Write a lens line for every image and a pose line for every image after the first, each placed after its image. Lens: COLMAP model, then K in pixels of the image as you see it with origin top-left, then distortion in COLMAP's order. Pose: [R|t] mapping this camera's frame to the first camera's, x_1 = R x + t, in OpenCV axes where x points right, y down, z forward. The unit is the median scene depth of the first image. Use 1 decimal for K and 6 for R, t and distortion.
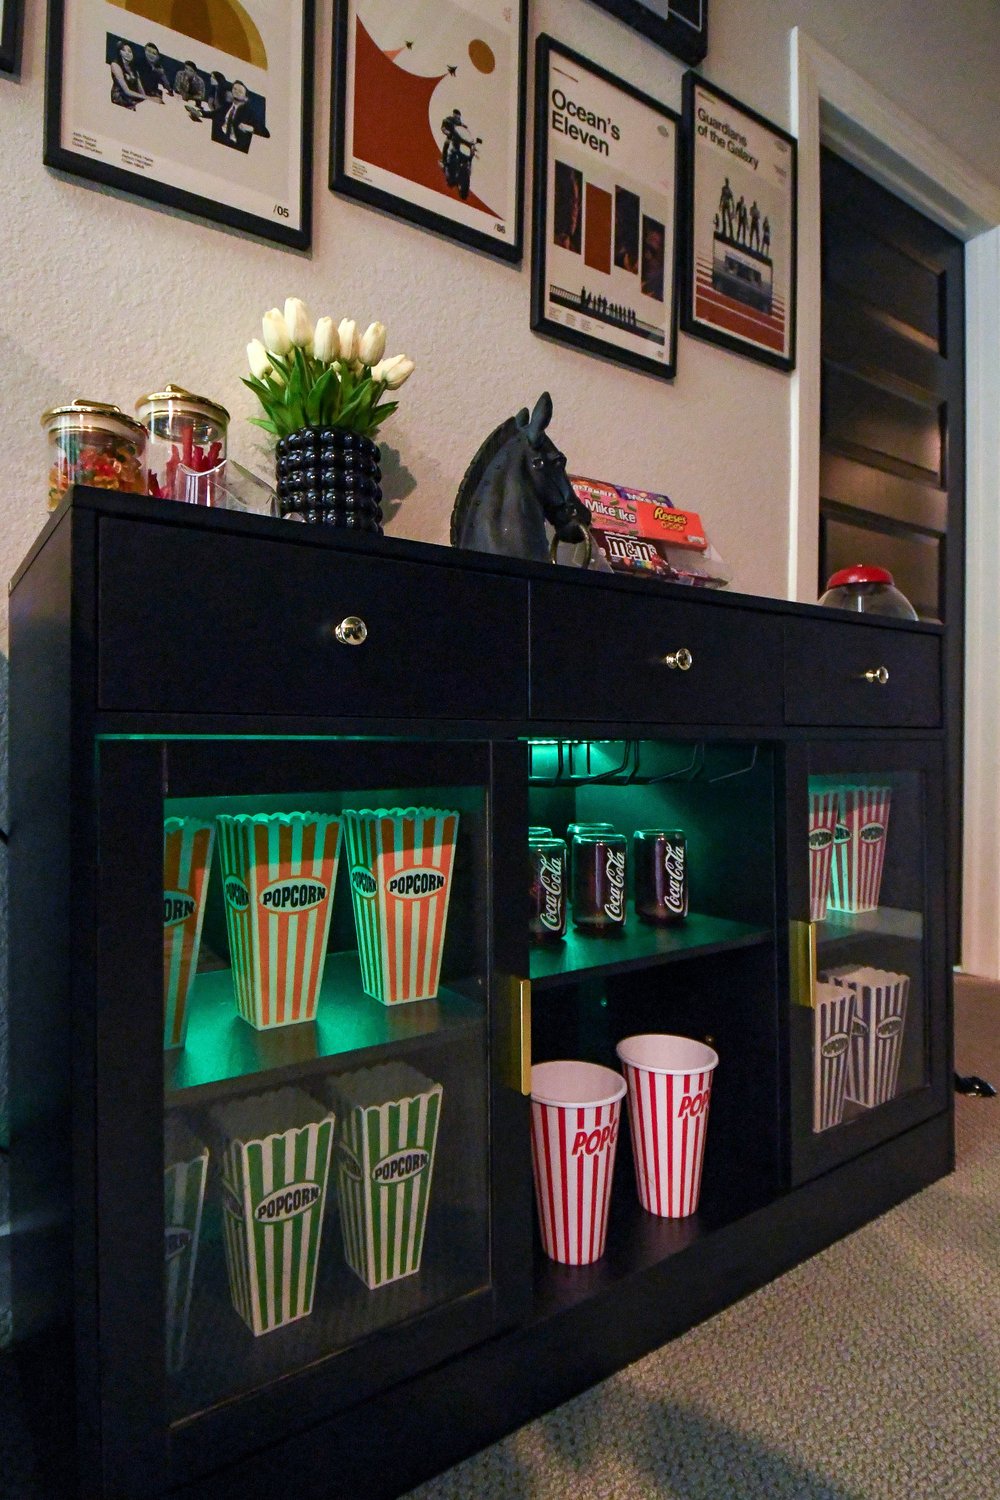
lens RADIAL K [[879.5, 0, 503.4], [0, 879.5, 729.6], [0, 0, 1]] dist [0.013648, -0.029273]
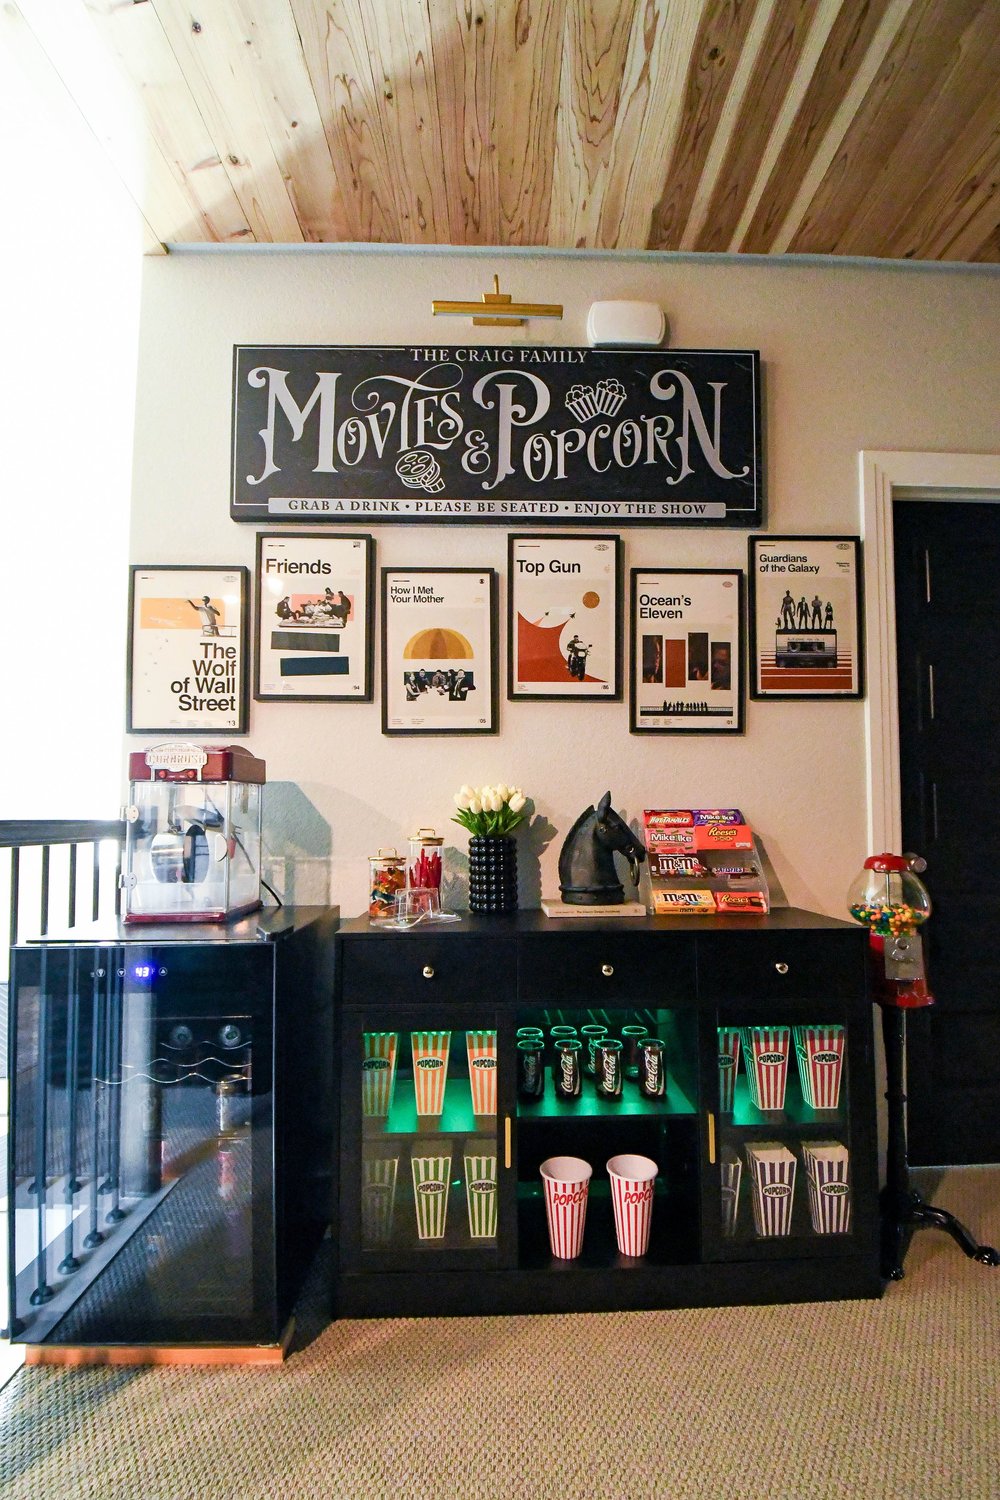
lens RADIAL K [[737.5, 0, 512.3], [0, 737.5, 774.6], [0, 0, 1]] dist [0.002825, -0.012434]
pose [[0.825927, -0.034648, -0.562712, 0.727181], [0.012125, 0.998971, -0.043712, -0.335199], [0.563647, 0.029280, 0.825497, -0.393122]]
